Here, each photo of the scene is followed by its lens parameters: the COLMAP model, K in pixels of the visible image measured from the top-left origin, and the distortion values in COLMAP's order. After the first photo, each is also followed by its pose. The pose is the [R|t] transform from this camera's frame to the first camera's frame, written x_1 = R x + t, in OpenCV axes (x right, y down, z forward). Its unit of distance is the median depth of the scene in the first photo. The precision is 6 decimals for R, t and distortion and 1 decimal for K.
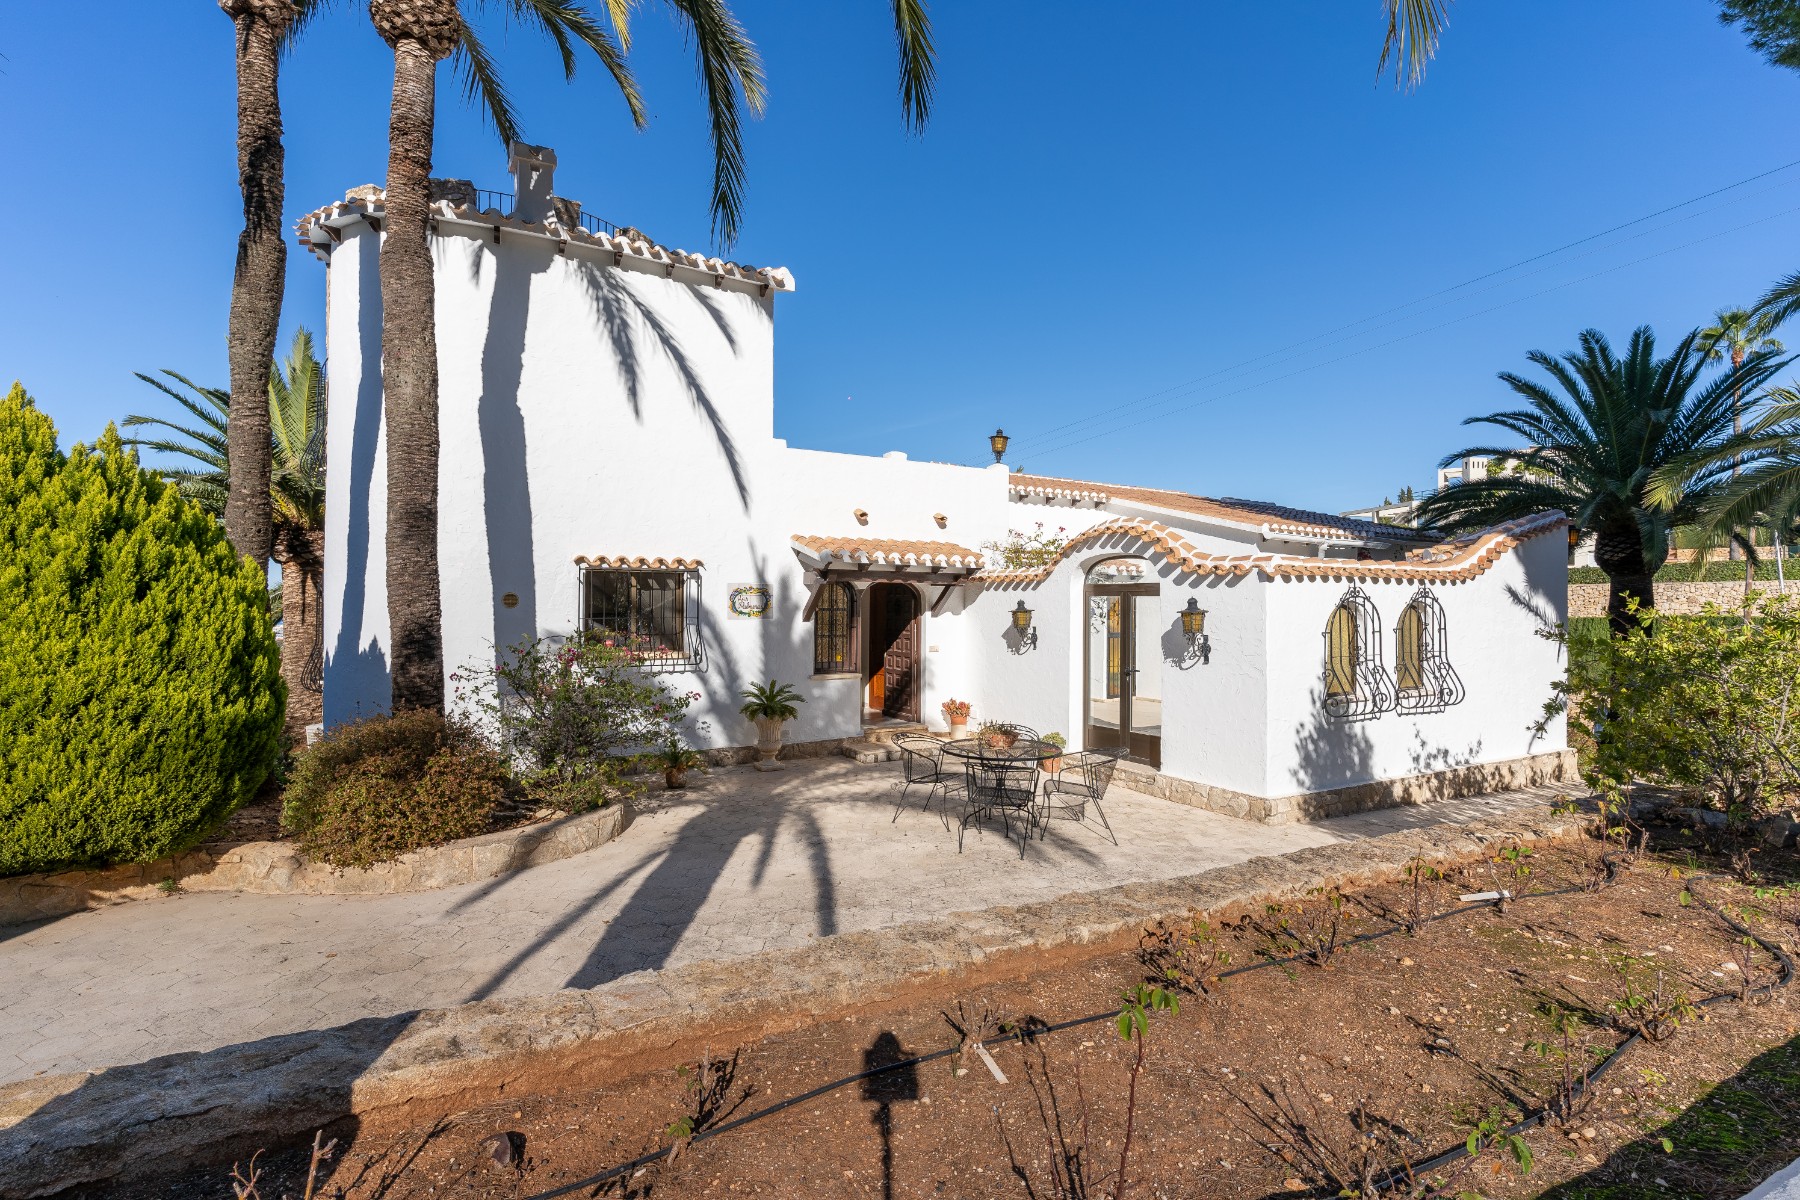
lens RADIAL K [[854.4, 0, 900.0], [0, 854.4, 600.0], [0, 0, 1]] dist [-0.000643, -0.001103]
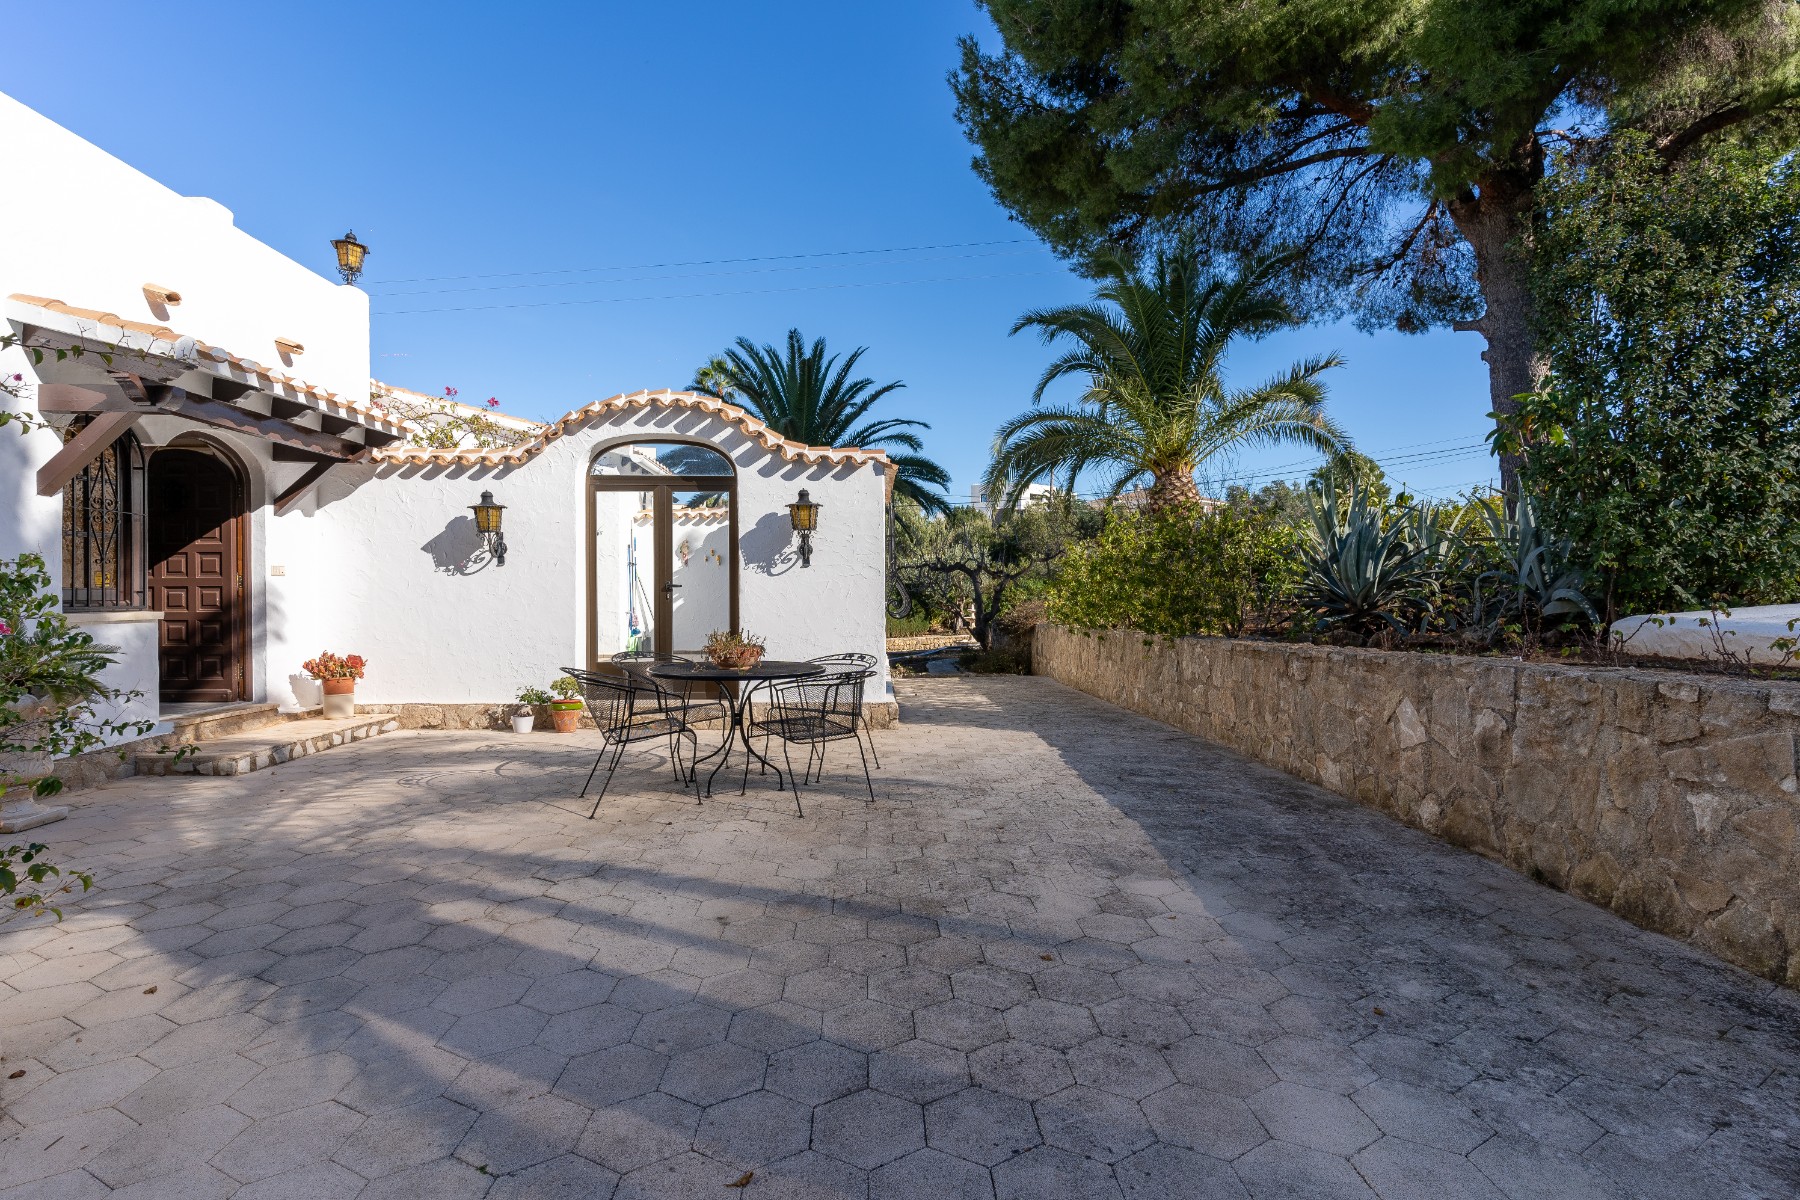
lens RADIAL K [[854.4, 0, 900.0], [0, 854.4, 600.0], [0, 0, 1]] dist [-0.000643, -0.001103]
pose [[0.478182, -0.012336, 0.878174, -0.302568], [0.002333, 0.999916, 0.012775, 0.080350], [-0.878258, -0.004061, 0.478170, 0.405570]]
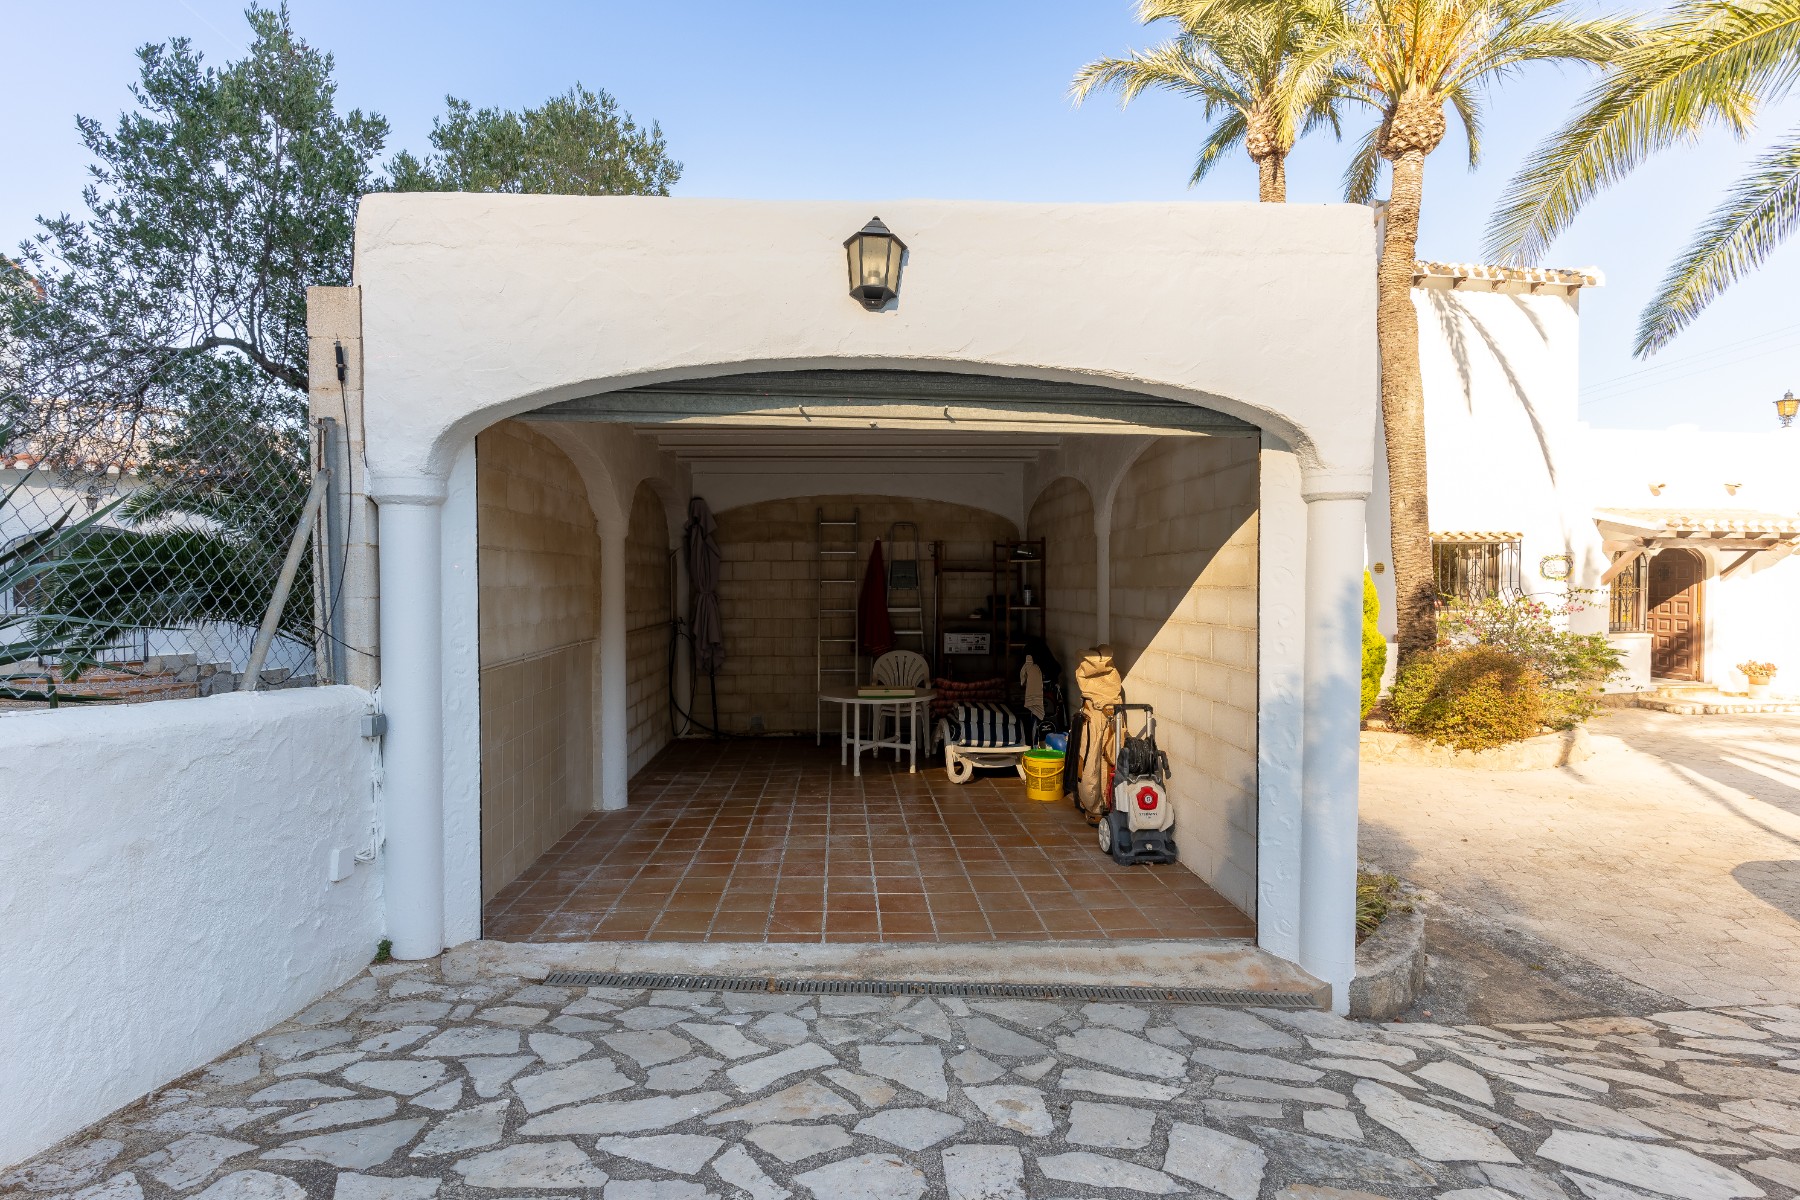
lens RADIAL K [[854.4, 0, 900.0], [0, 854.4, 600.0], [0, 0, 1]] dist [-0.000643, -0.001103]
pose [[0.919335, 0.002894, -0.393465, -0.535317], [0.009311, 0.999533, 0.029108, 0.003746], [0.393365, -0.030423, 0.918879, -0.392455]]
